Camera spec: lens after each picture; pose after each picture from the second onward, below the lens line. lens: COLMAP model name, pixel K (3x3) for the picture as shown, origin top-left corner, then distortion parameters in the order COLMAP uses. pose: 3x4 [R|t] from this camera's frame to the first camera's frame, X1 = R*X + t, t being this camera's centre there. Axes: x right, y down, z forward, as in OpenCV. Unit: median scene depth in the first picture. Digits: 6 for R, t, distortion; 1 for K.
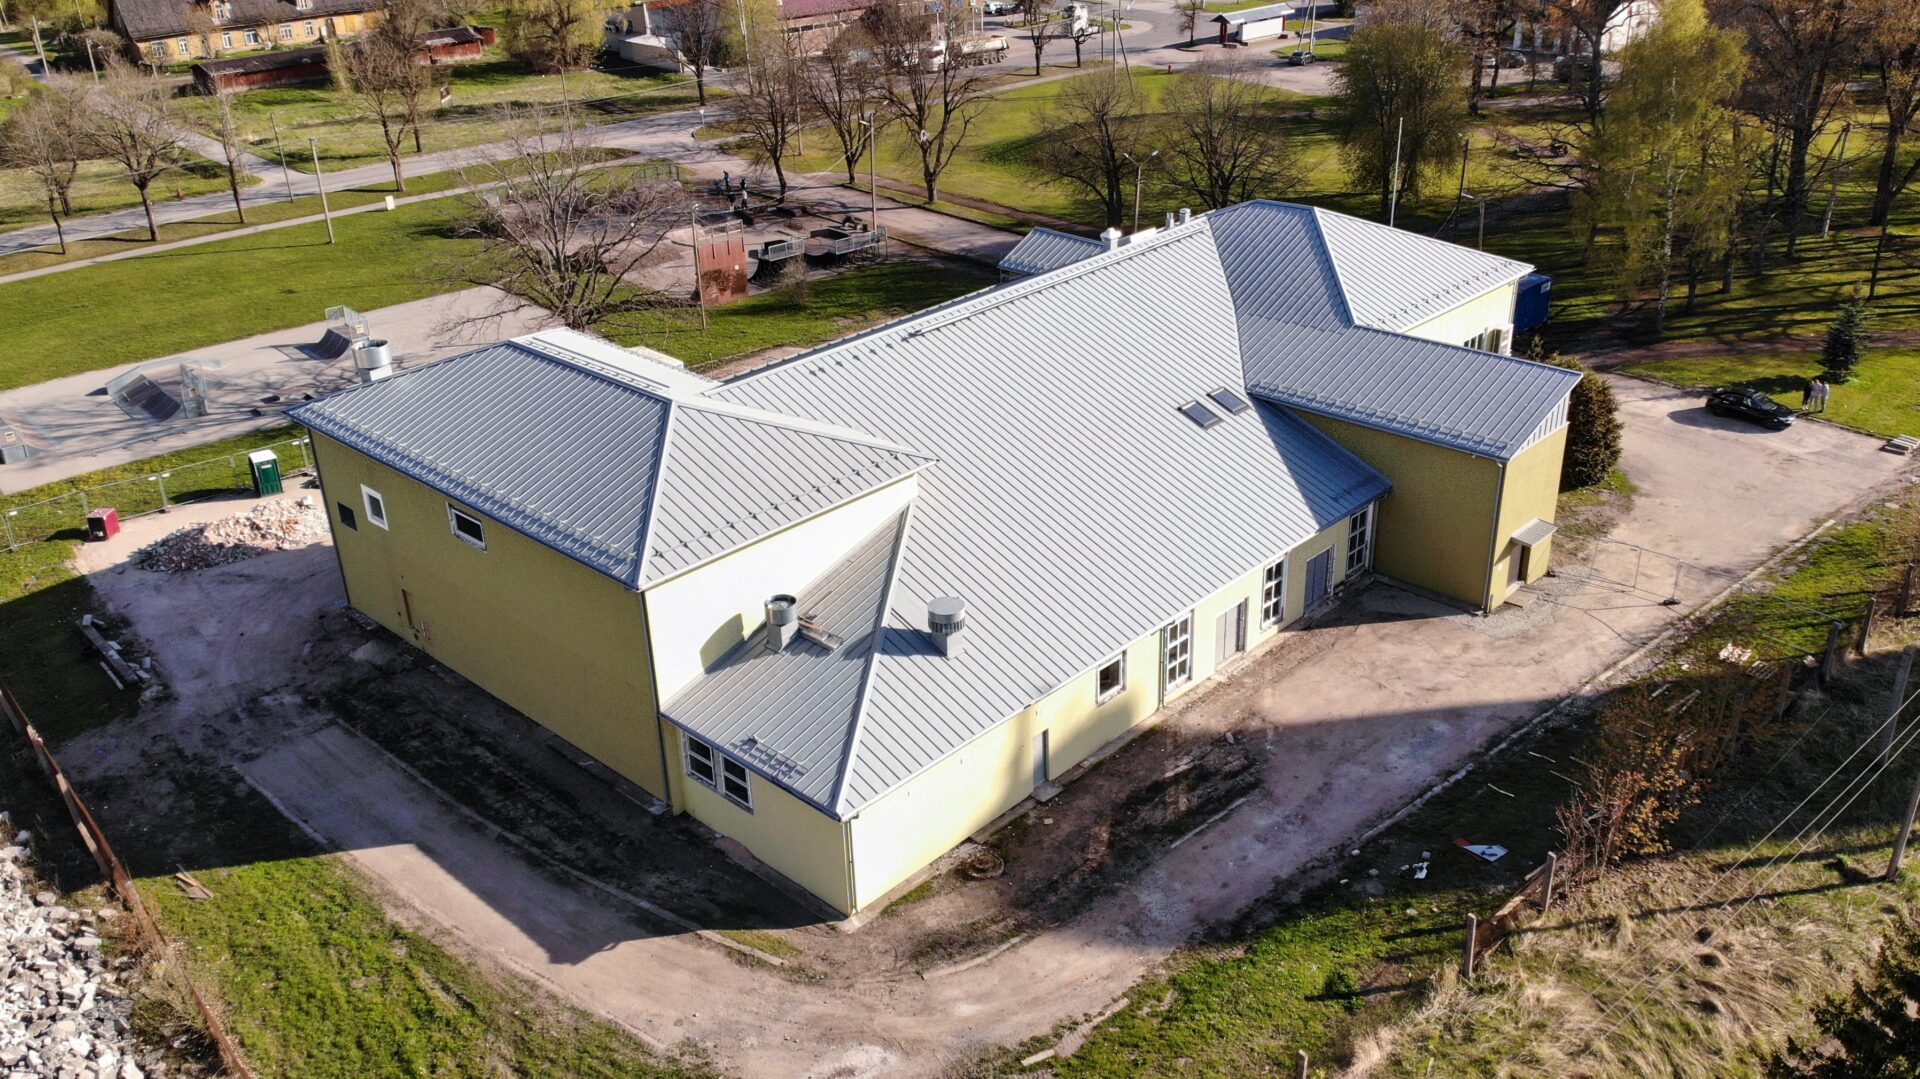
lens RADIAL K [[1422.3, 0, 960.0], [0, 1422.3, 539.5], [0, 0, 1]] dist [0.130456, -0.247162]
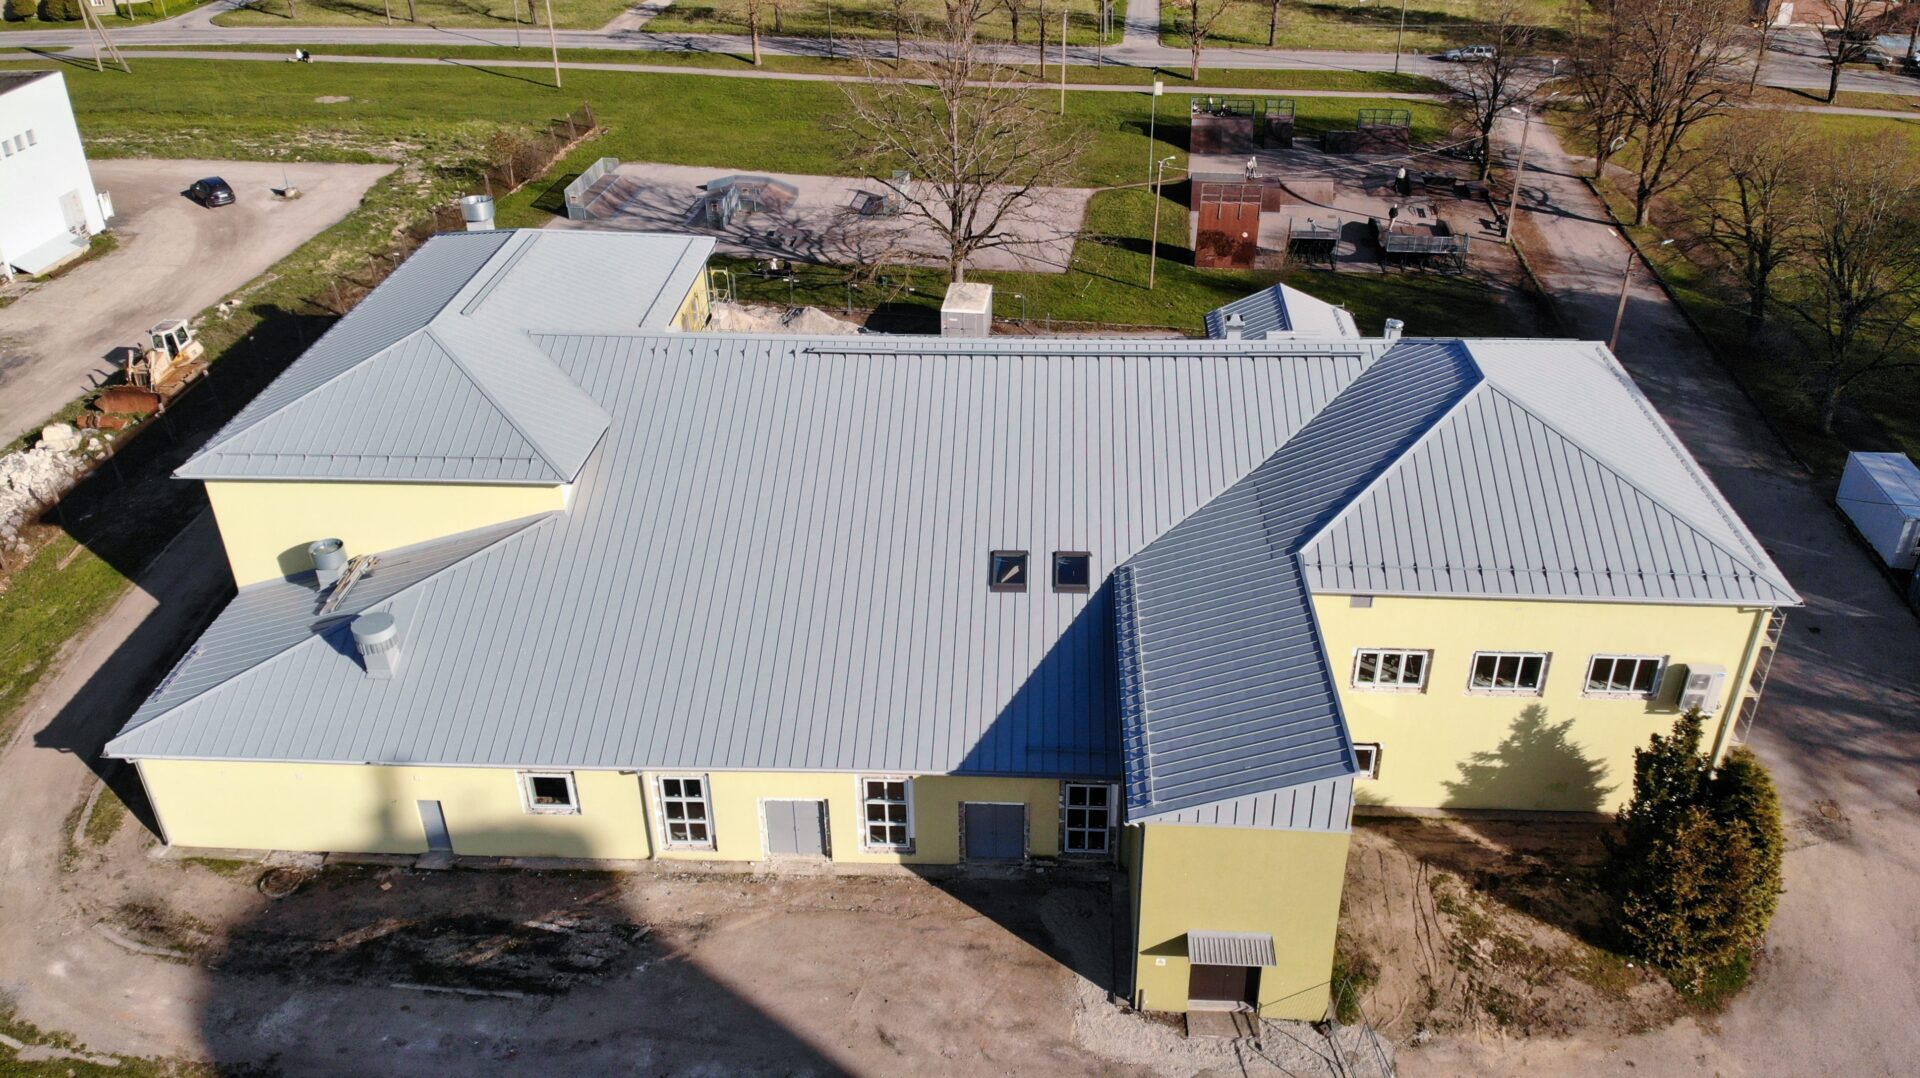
lens RADIAL K [[1422.3, 0, 960.0], [0, 1422.3, 539.0], [0, 0, 1]] dist [0.130456, -0.247162]
pose [[0.690377, 0.404659, -0.599692, 0.592230], [-0.357871, 0.911432, 0.203026, -0.244885], [0.628734, 0.074448, 0.774048, 0.384401]]
